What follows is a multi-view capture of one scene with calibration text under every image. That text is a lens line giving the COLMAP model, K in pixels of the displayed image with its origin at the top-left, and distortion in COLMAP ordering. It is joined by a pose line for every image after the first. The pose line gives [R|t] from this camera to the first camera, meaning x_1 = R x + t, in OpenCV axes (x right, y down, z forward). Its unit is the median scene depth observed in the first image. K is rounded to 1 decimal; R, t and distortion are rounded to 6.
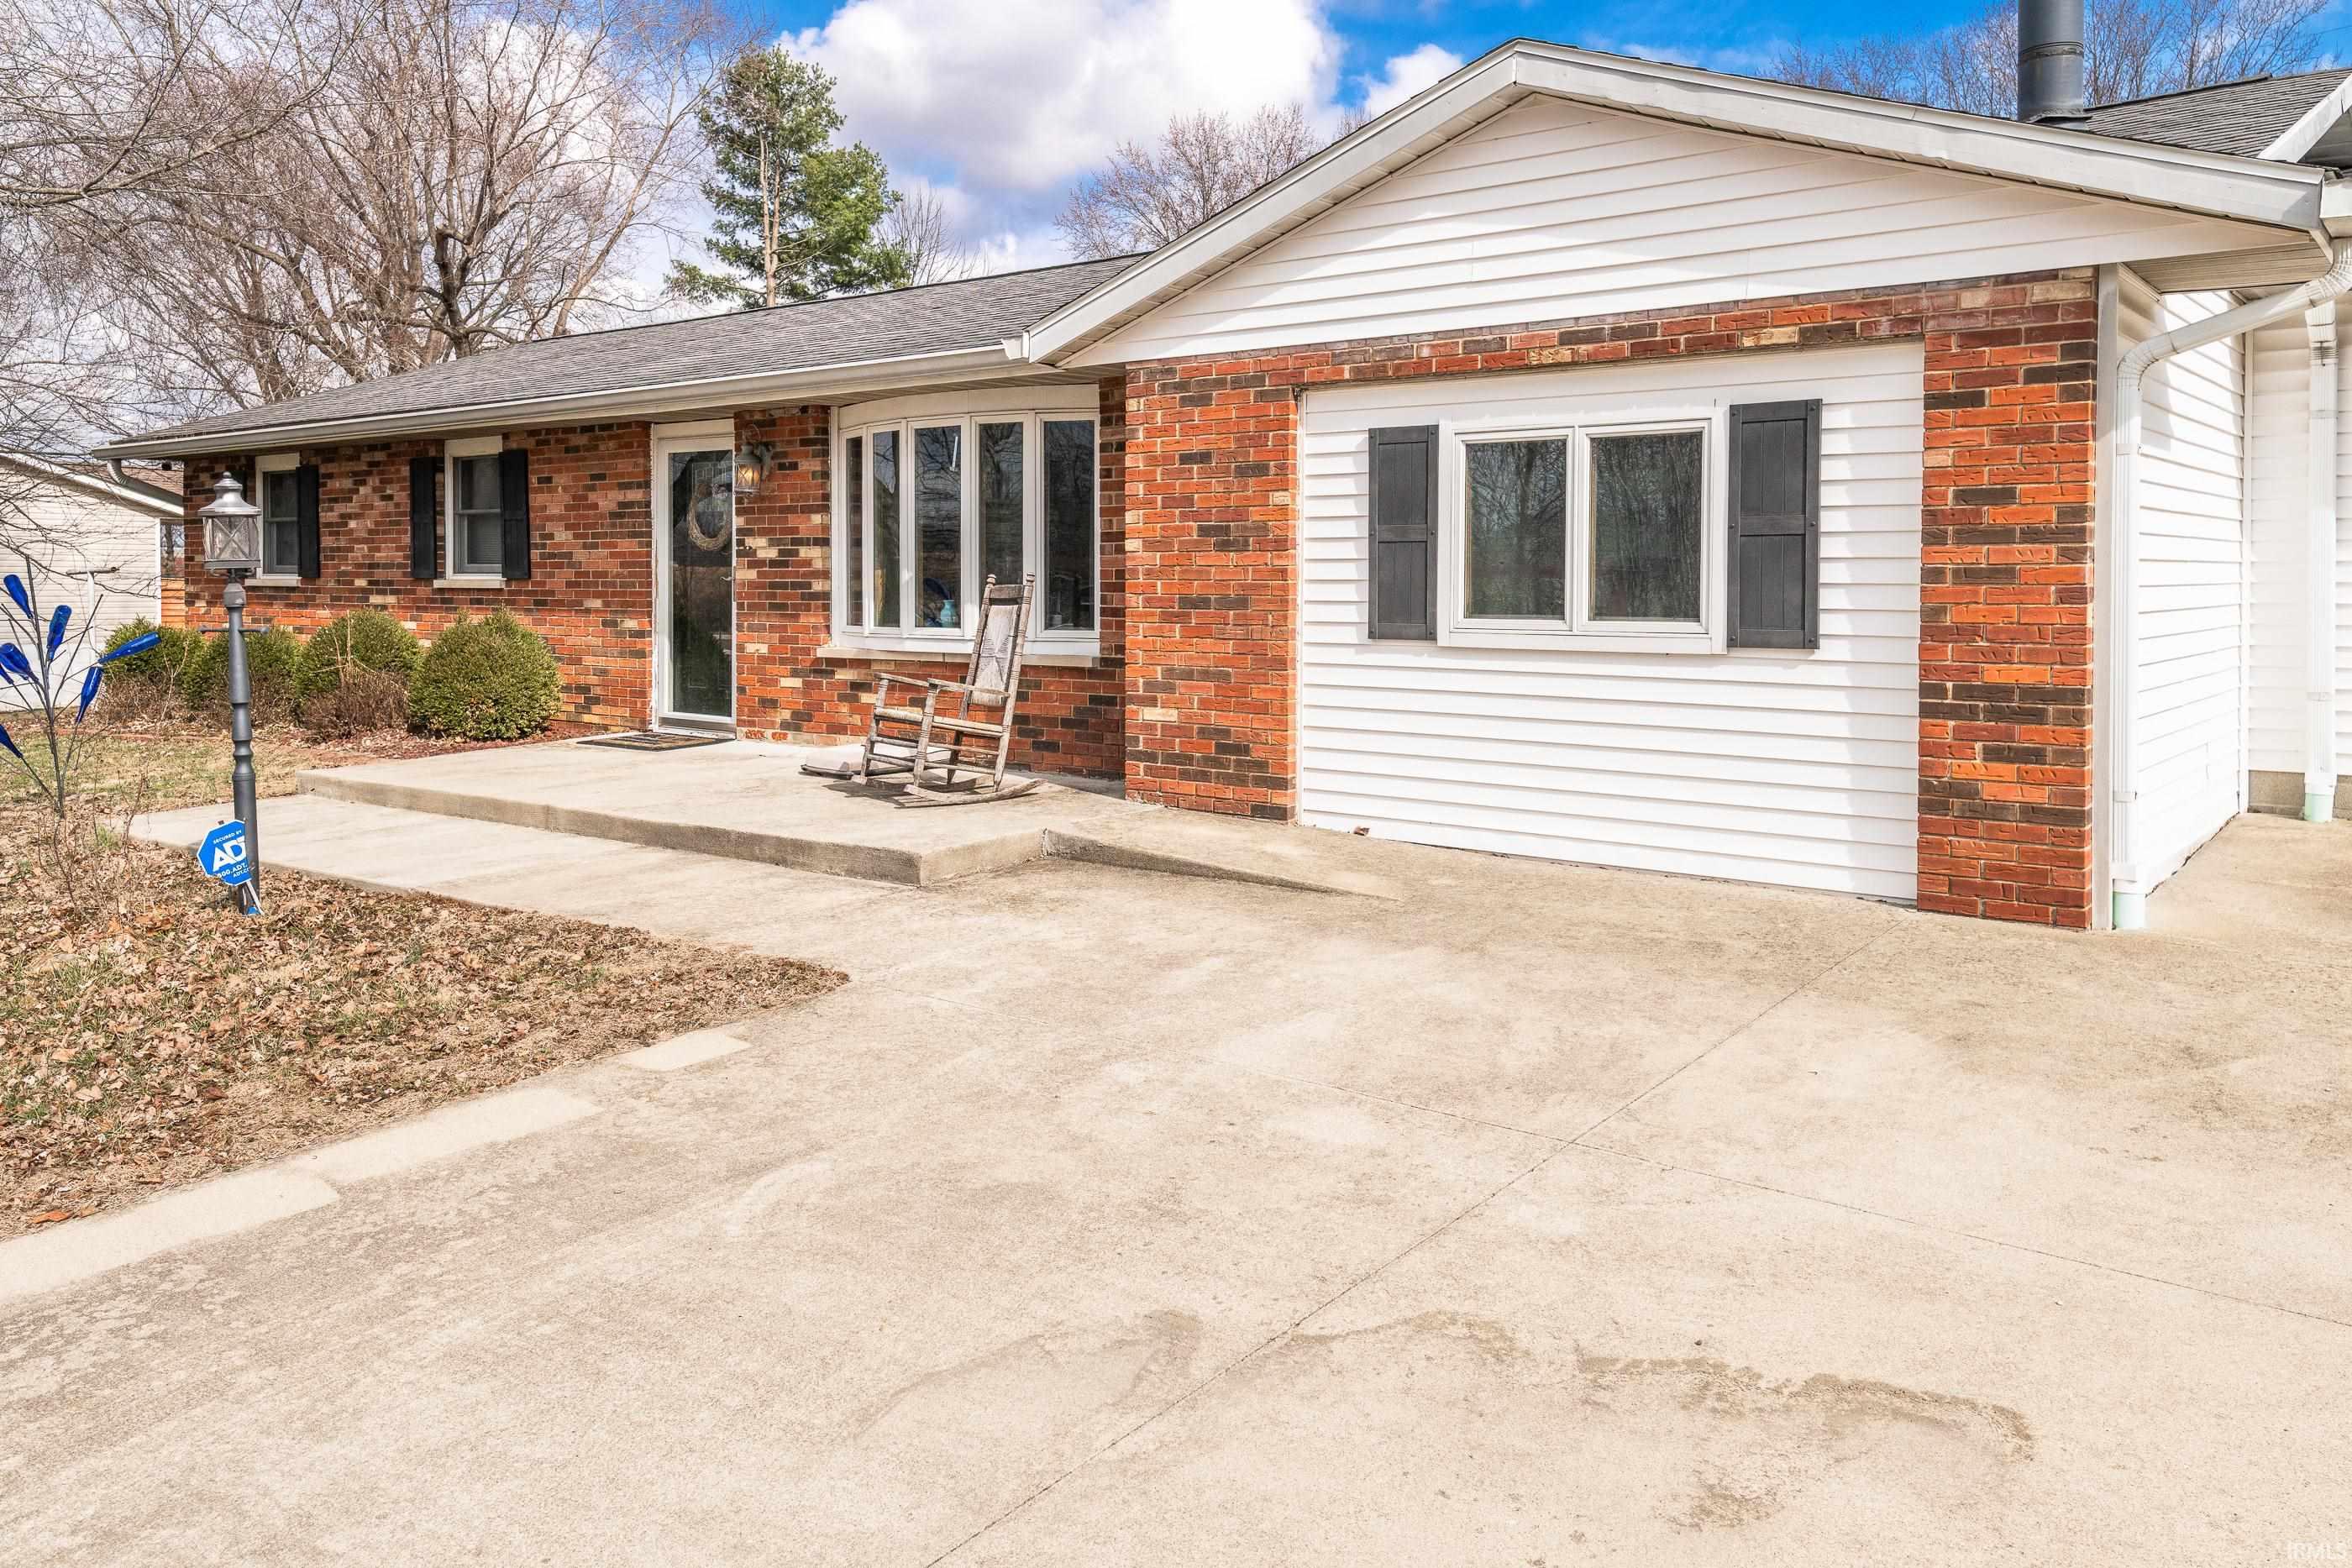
lens RADIAL K [[1801.4, 0, 1187.8], [0, 1801.4, 645.3], [0, 0, 1]] dist [0.030699, 0.003552]
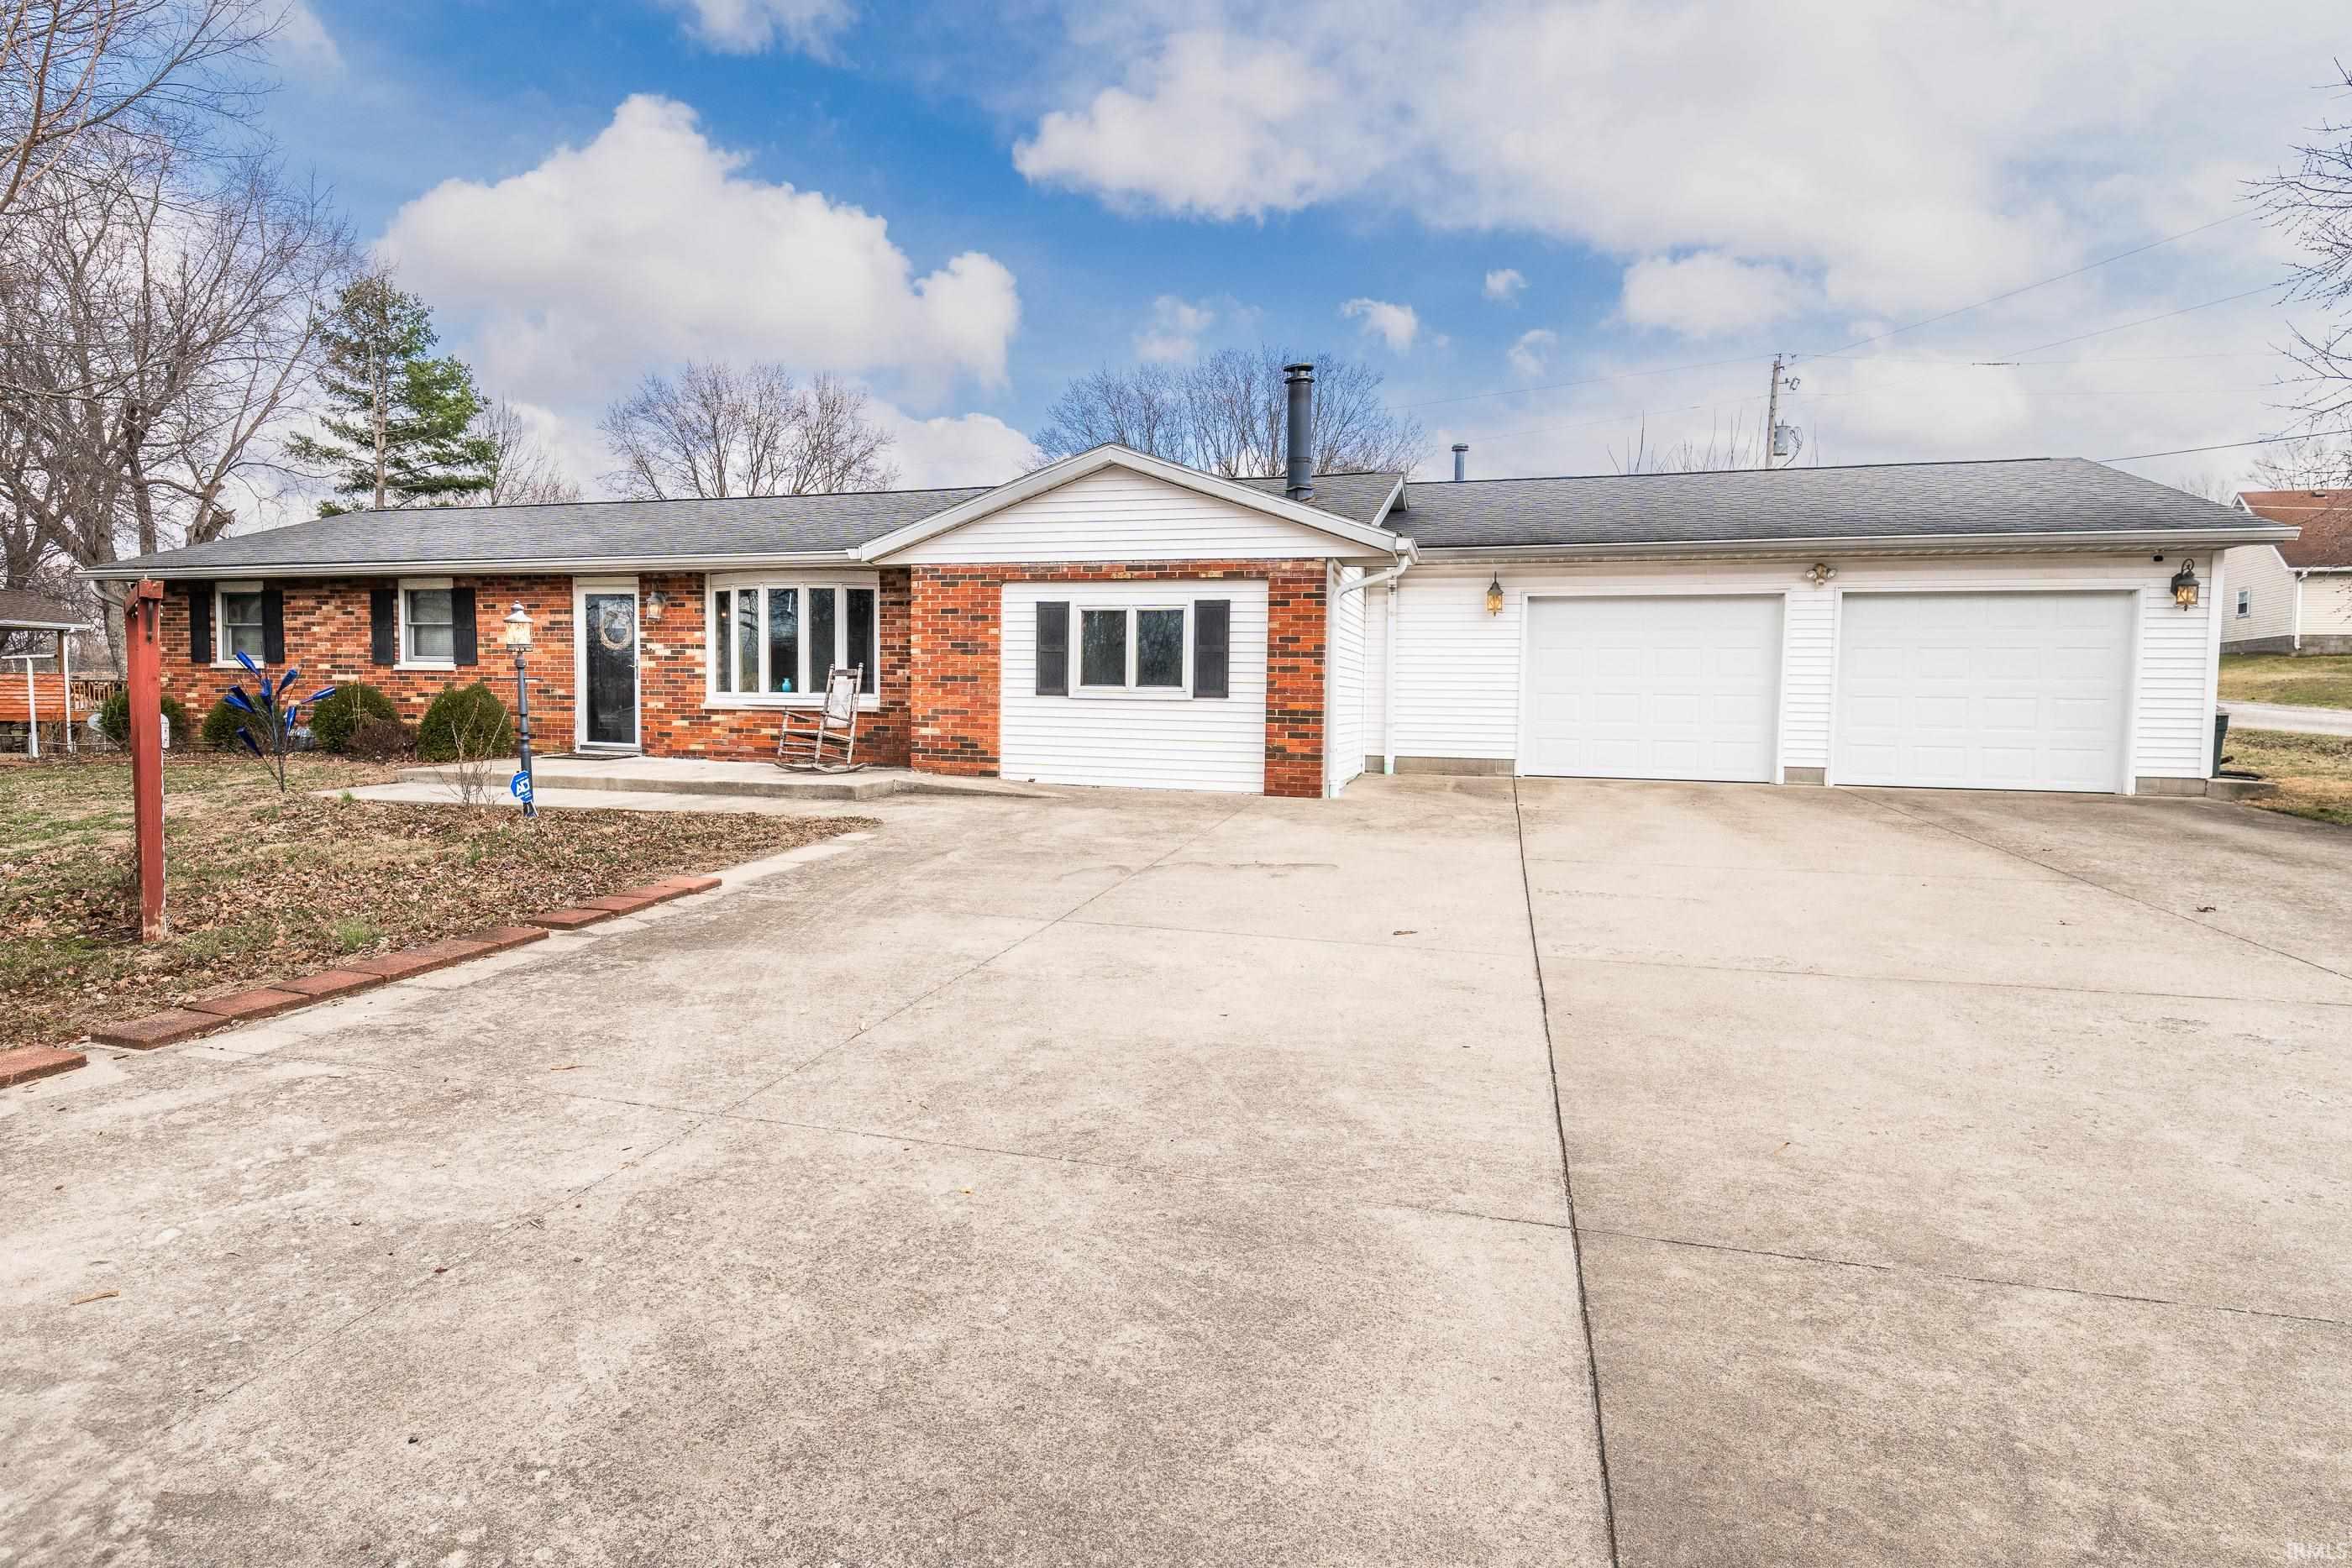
lens RADIAL K [[1209.4, 0, 1183.4], [0, 1209.4, 795.9], [0, 0, 1]] dist [-0.004955, -0.002359]
pose [[0.921571, -0.017660, 0.387808, -0.257689], [-0.000712, 0.998886, 0.047179, 0.041269], [-0.388209, -0.043755, 0.920532, -0.383022]]
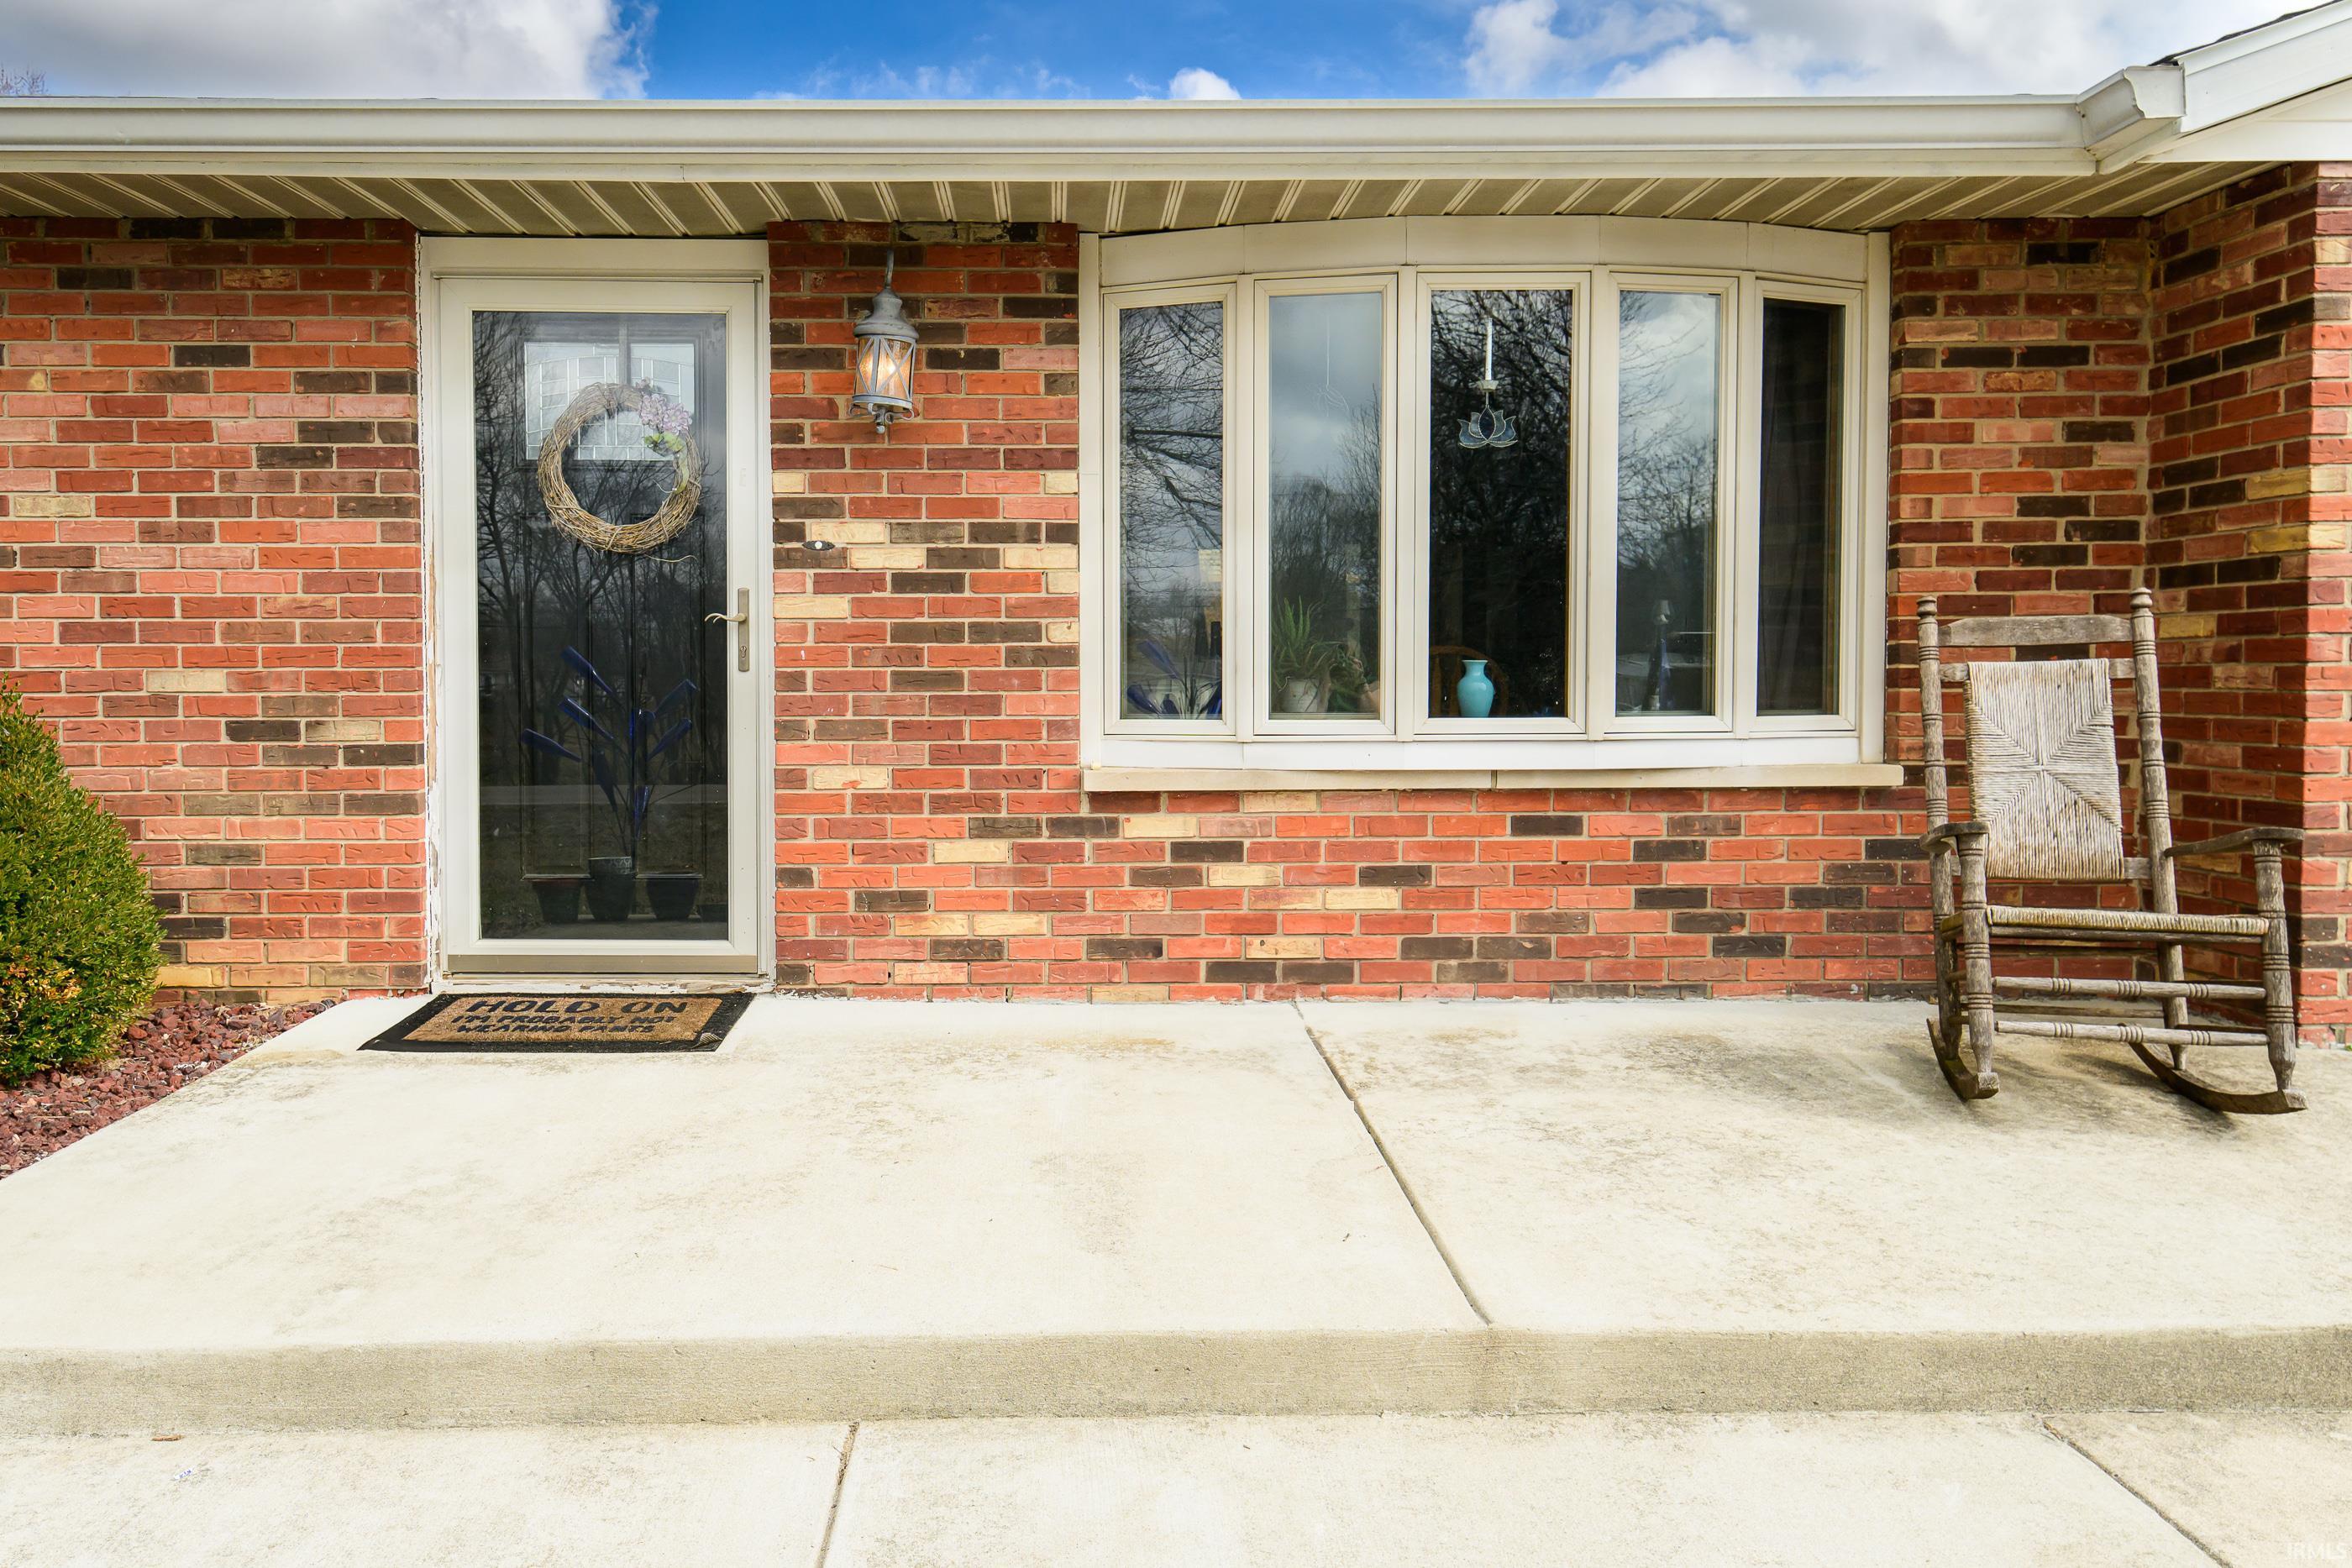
lens RADIAL K [[1753.6, 0, 1171.1], [0, 1753.6, 767.6], [0, 0, 1]] dist [0.020178, -0.003023]
pose [[0.773472, -0.042258, 0.632420, -0.515454], [0.026486, 0.999058, 0.034363, -0.015355], [-0.633277, -0.009829, 0.773863, 0.722985]]
